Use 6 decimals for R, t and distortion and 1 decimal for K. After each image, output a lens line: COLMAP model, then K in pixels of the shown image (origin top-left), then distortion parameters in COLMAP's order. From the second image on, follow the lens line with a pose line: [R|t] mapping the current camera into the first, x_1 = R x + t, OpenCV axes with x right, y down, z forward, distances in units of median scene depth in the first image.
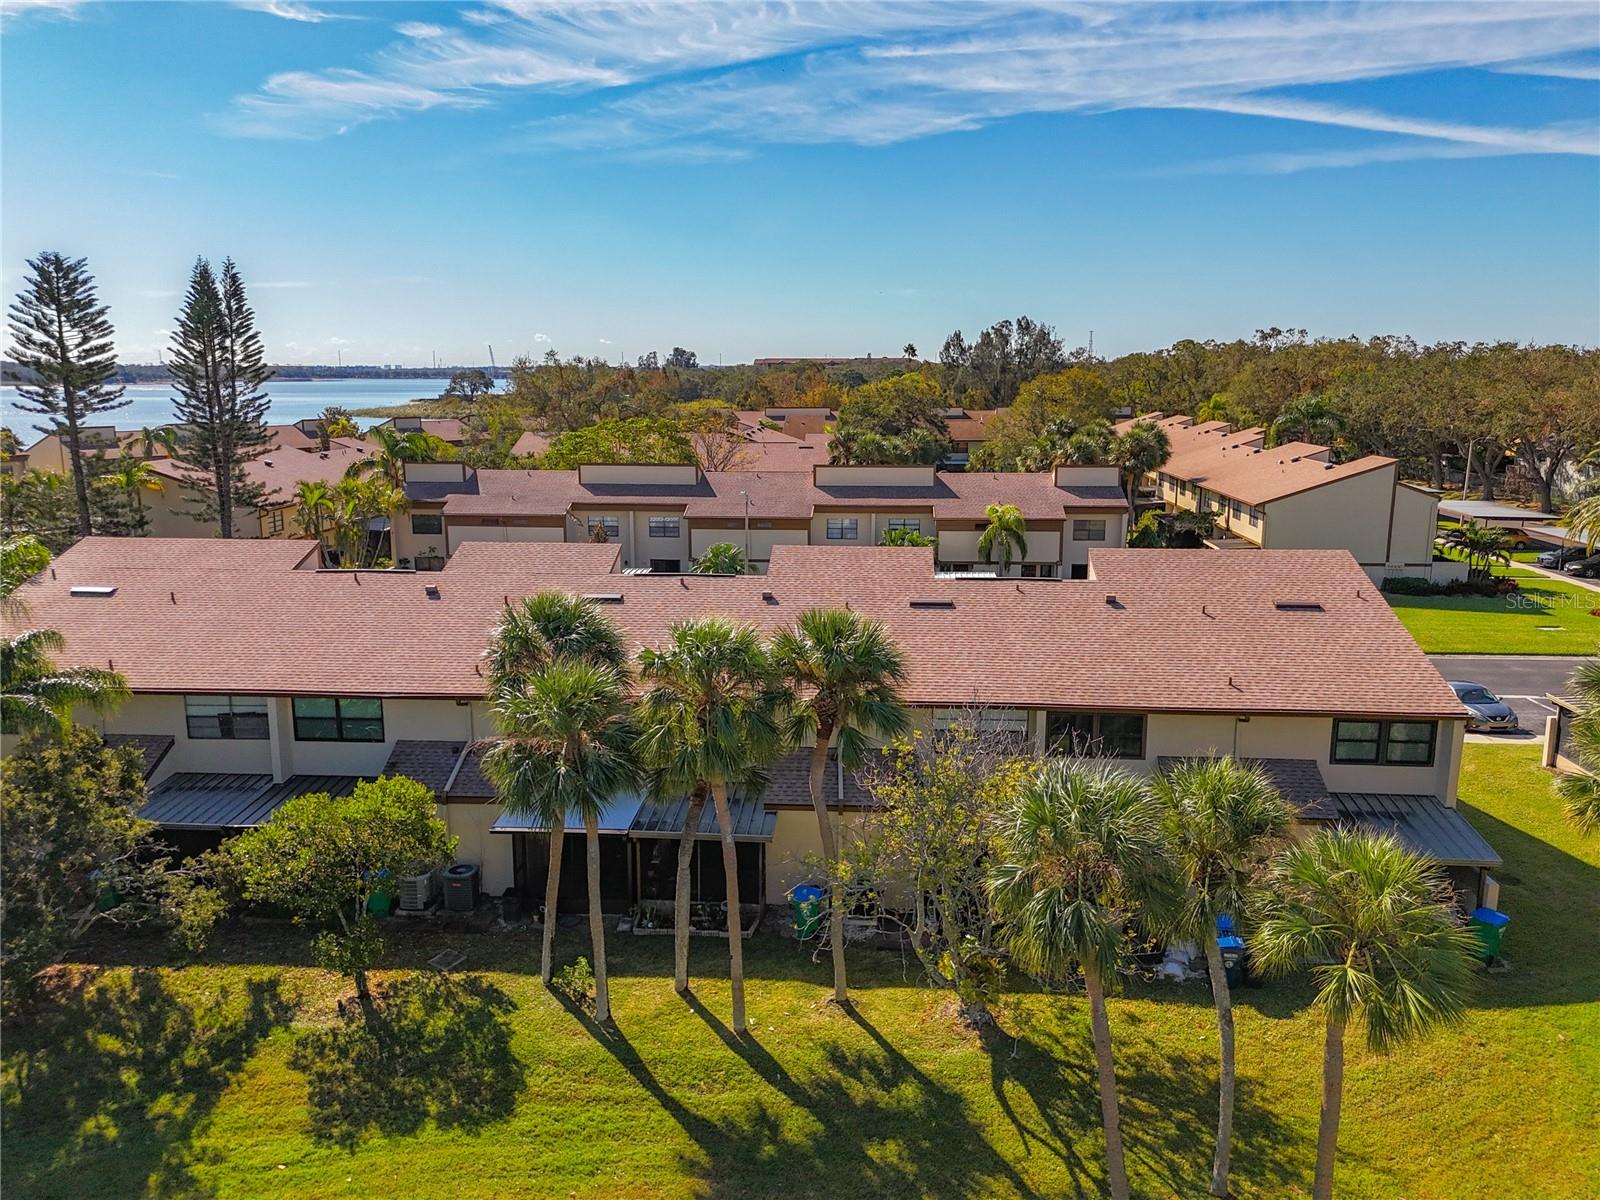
lens RADIAL K [[1196.1, 0, 804.7], [0, 1196.1, 595.3], [0, 0, 1]] dist [0.063349, -0.078596]
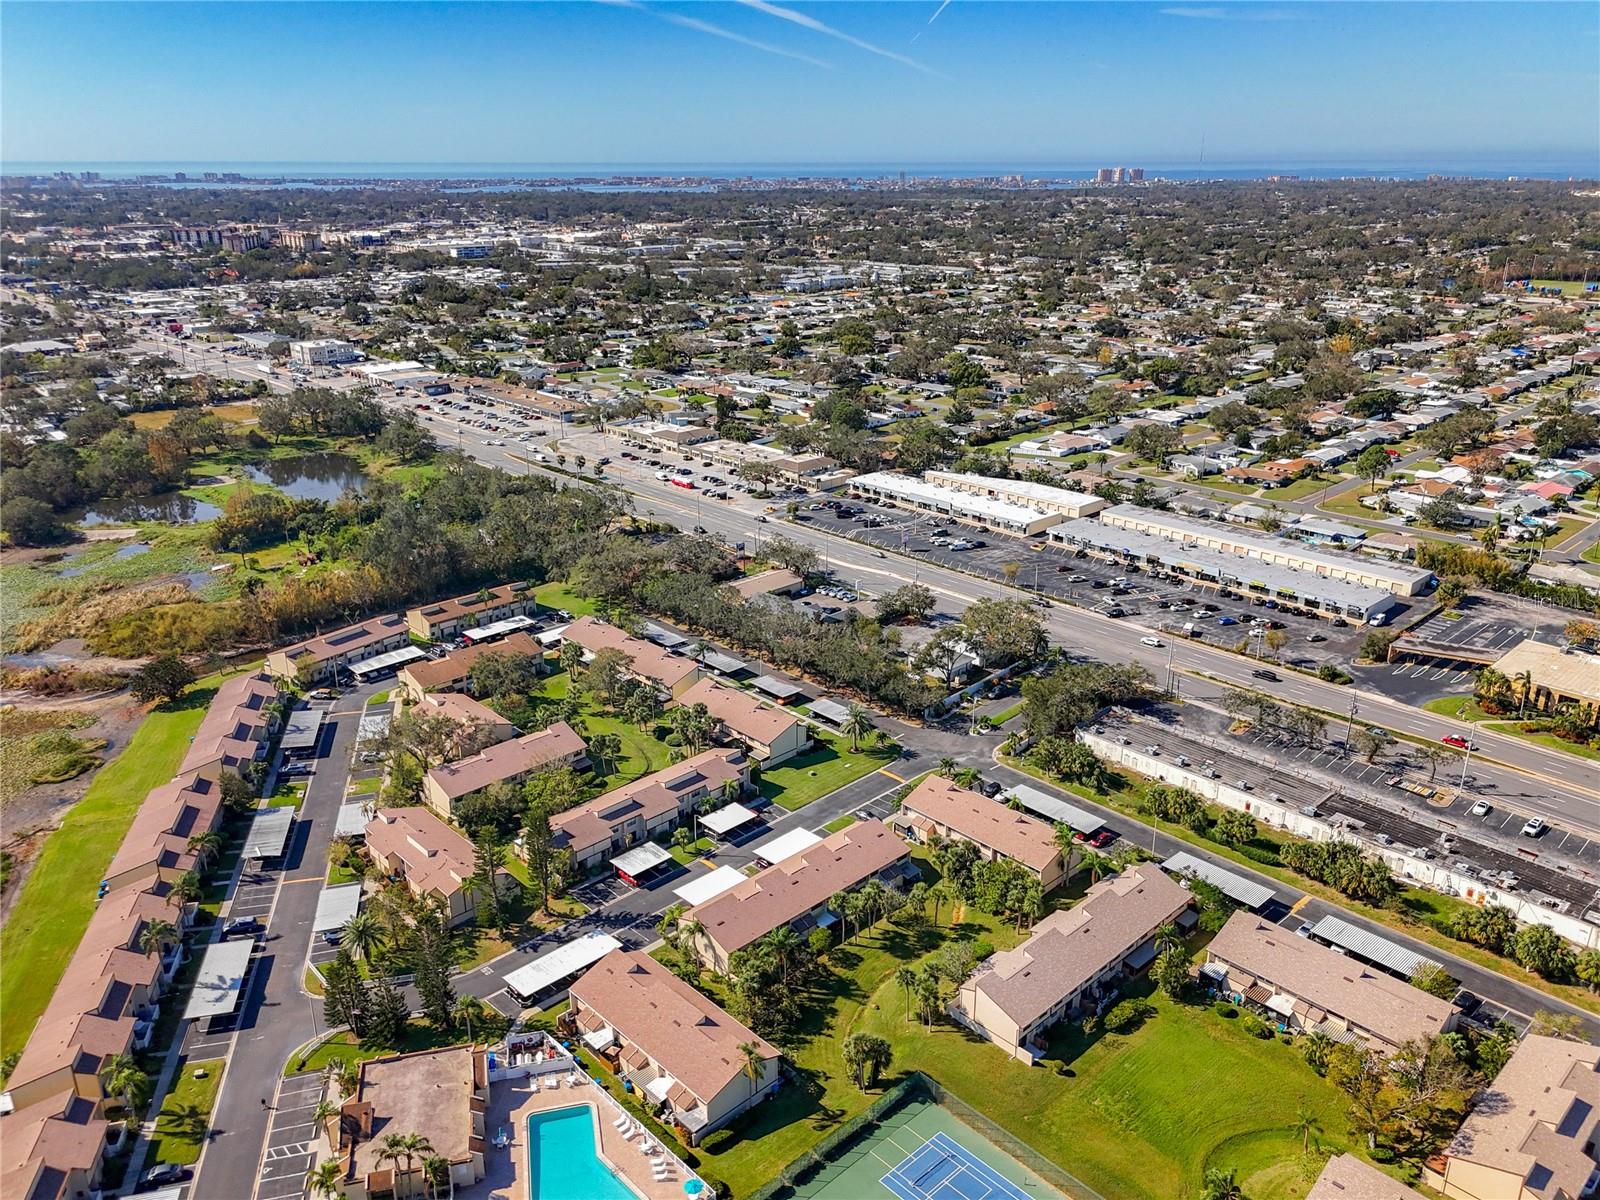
lens RADIAL K [[1196.1, 0, 804.7], [0, 1196.1, 595.3], [0, 0, 1]] dist [0.063349, -0.078596]
pose [[0.668087, -0.253051, 0.699732, -4.782827], [0.136081, 0.966087, 0.219449, -3.227942], [-0.731534, -0.051390, 0.679866, -3.516783]]
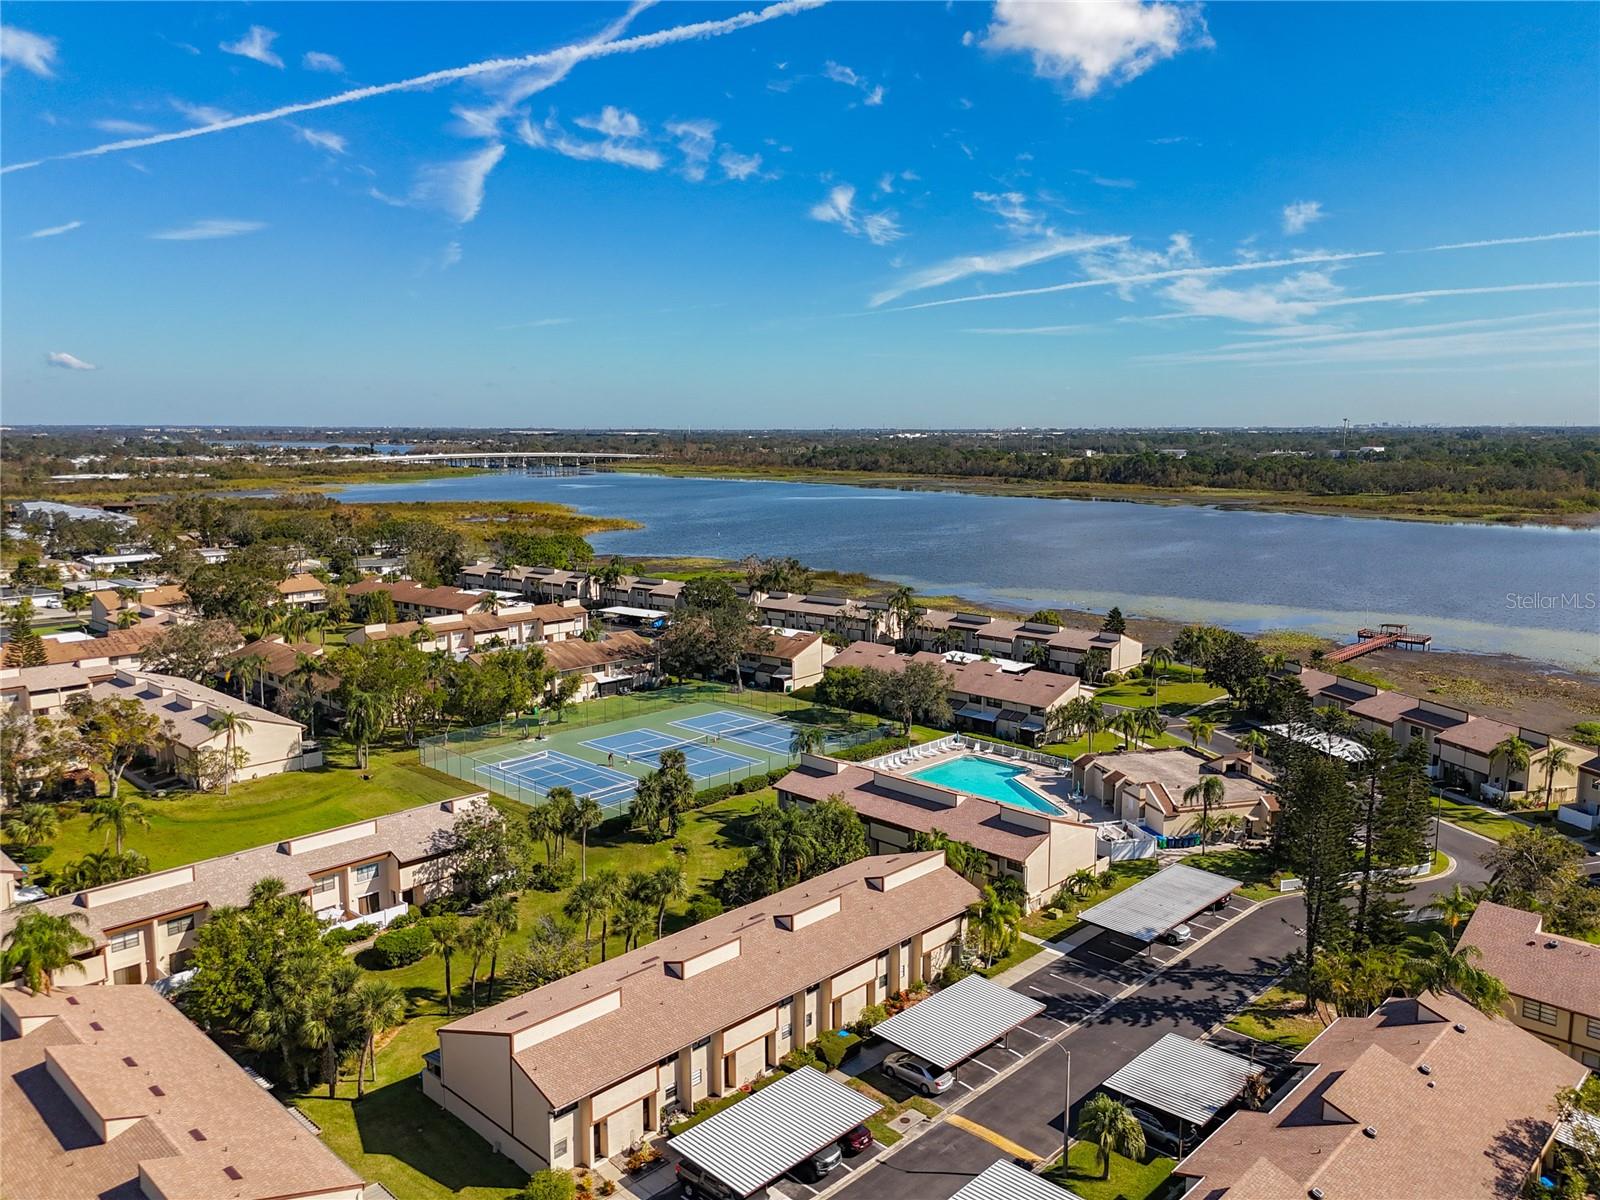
lens RADIAL K [[1192.2, 0, 800.2], [0, 1192.2, 593.5], [0, 0, 1]] dist [0.062165, -0.065979]
pose [[-0.645217, 0.108745, -0.756220, 2.076071], [-0.140052, 0.956210, 0.256999, -1.701739], [0.751053, 0.271730, -0.601733, 3.147819]]
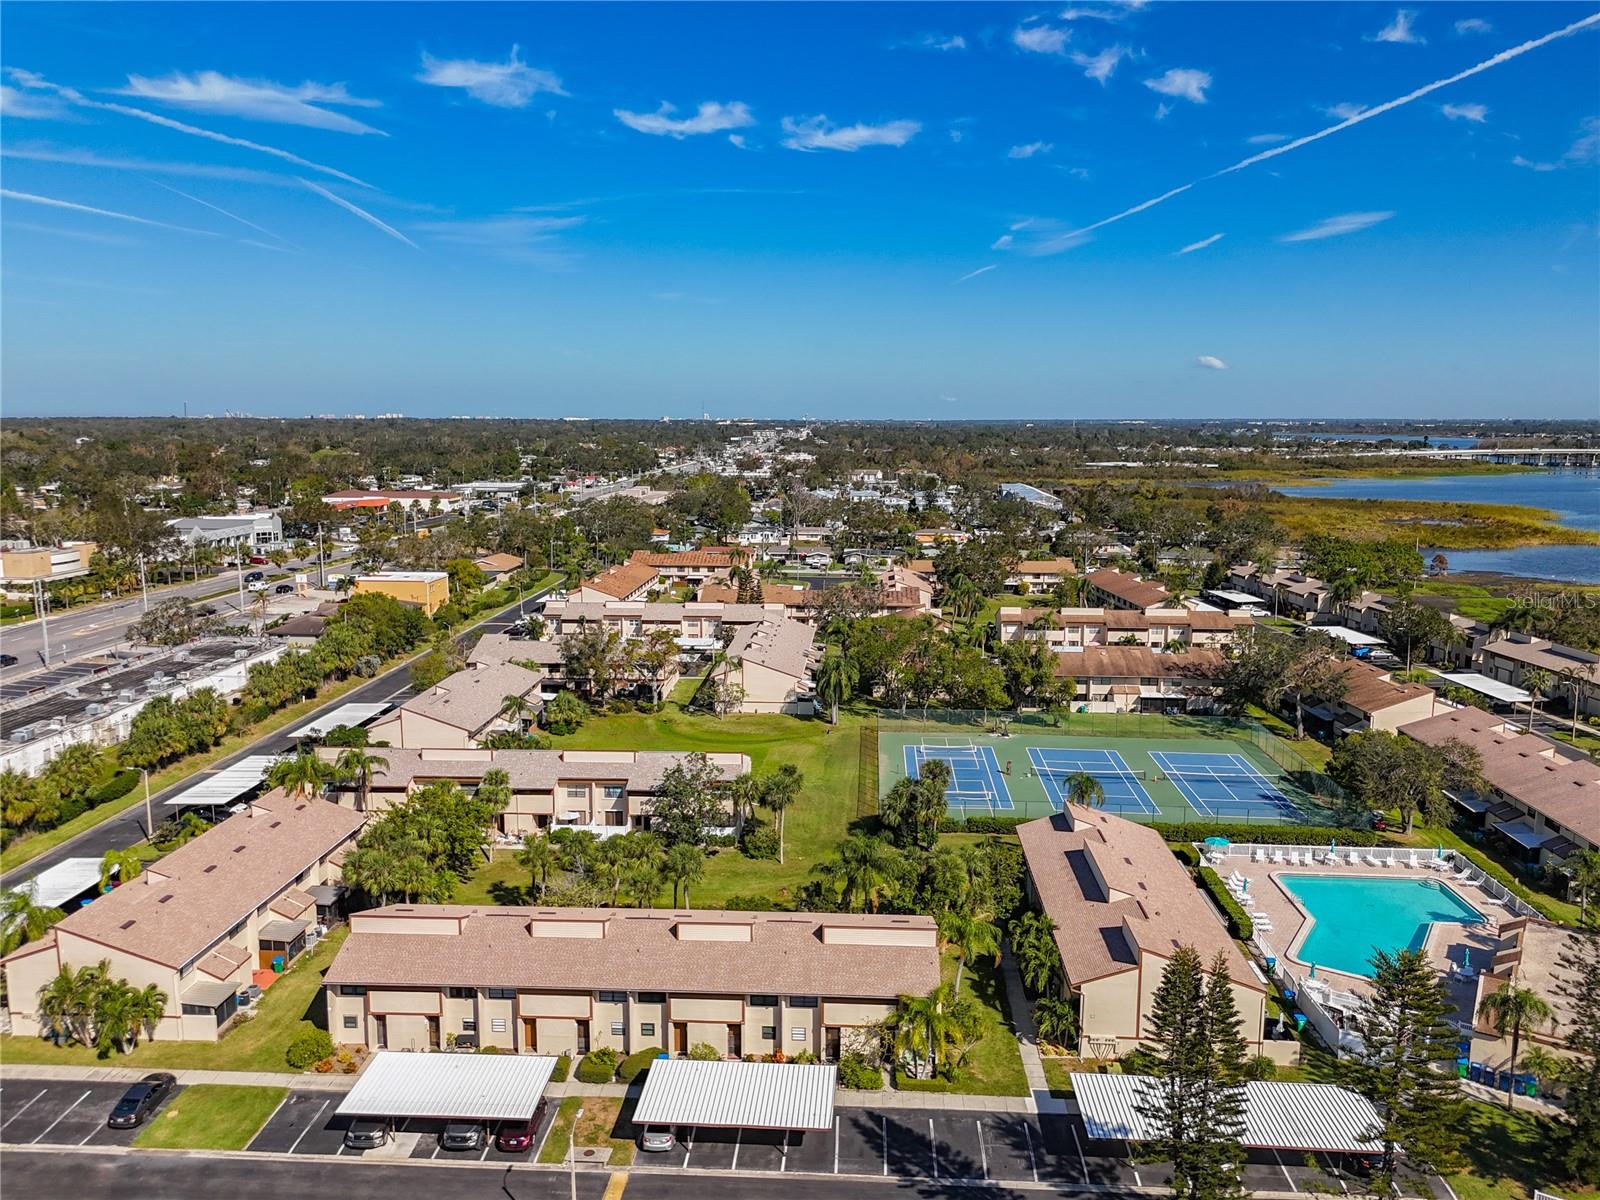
lens RADIAL K [[1183.7, 0, 800.0], [0, 1183.7, 600.0], [0, 0, 1]] dist [0.037463, -0.002044]
pose [[-0.999956, 0.000295, -0.009339, -0.510908], [-0.002840, 0.942622, 0.333851, -1.867705], [0.008902, 0.333863, -0.942580, 4.055930]]
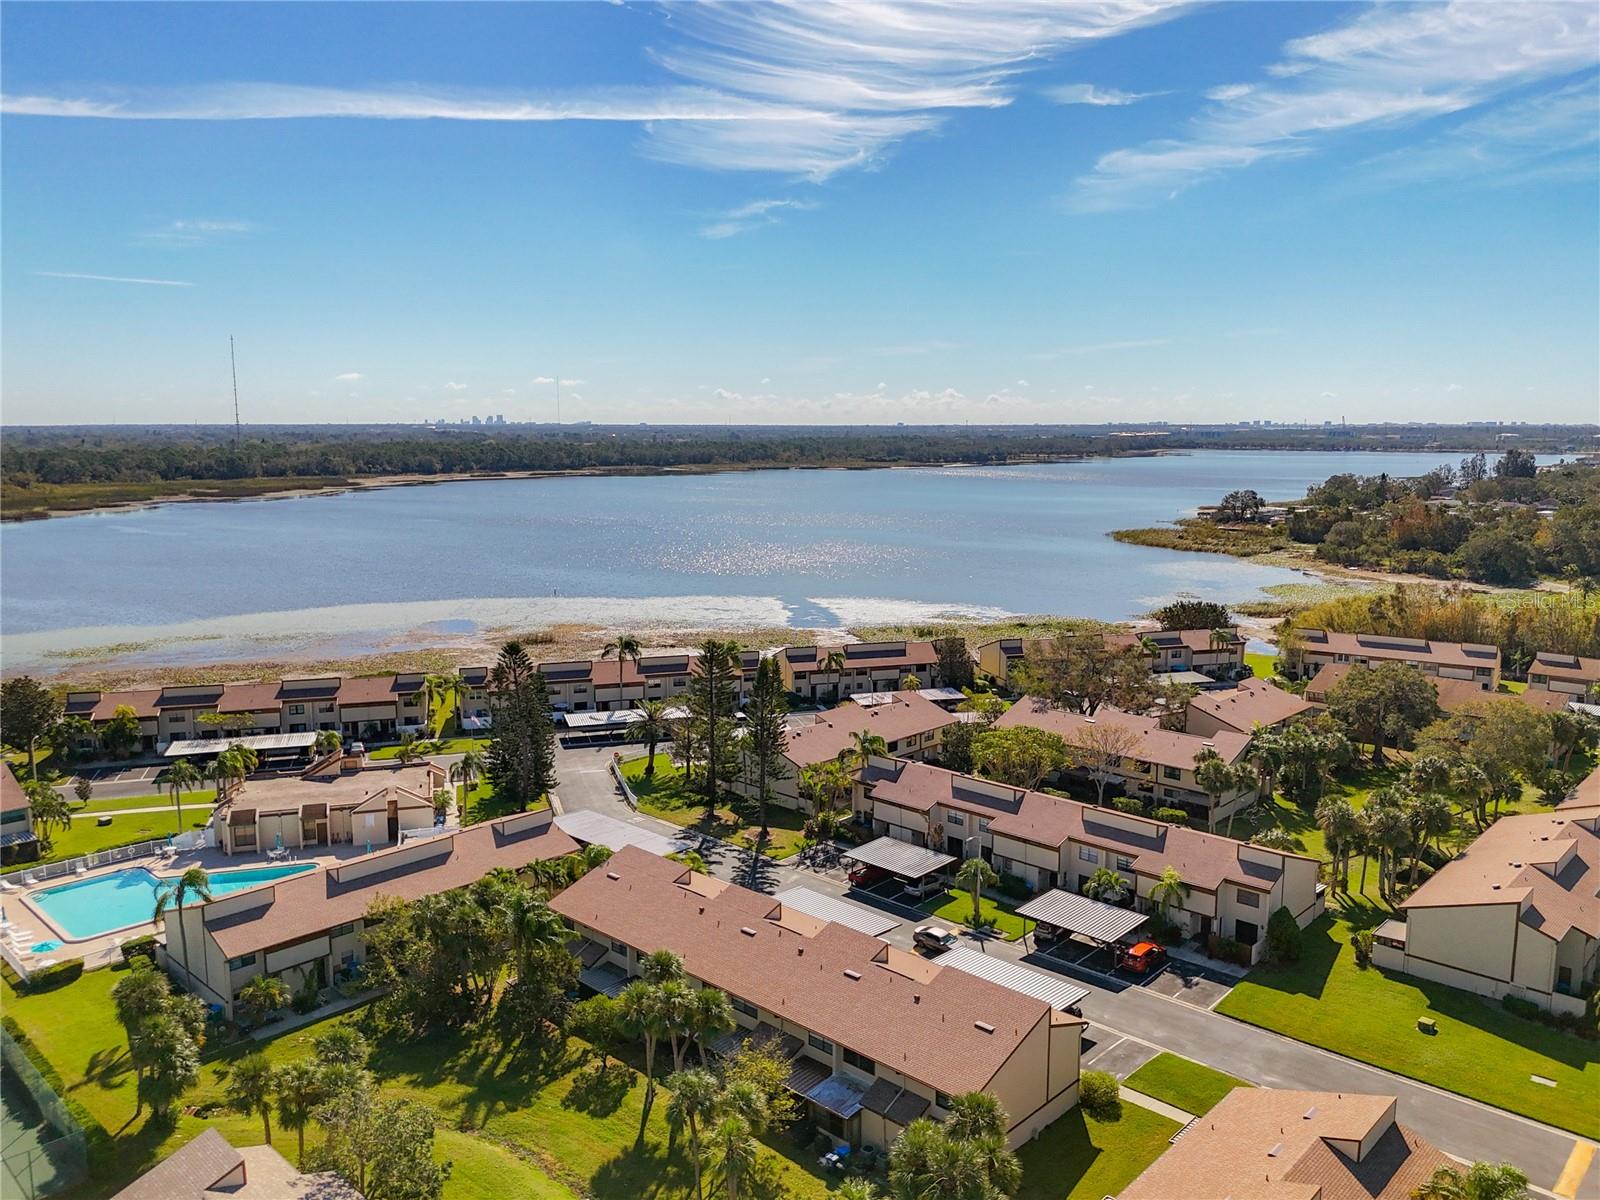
lens RADIAL K [[1204.2, 0, 800.0], [0, 1204.2, 600.0], [0, 0, 1]] dist [0.051585, -0.072530]
pose [[0.771901, 0.092728, -0.628944, 1.824484], [-0.117295, 0.993094, 0.002461, -0.901245], [0.624829, 0.071872, 0.777446, -1.162306]]
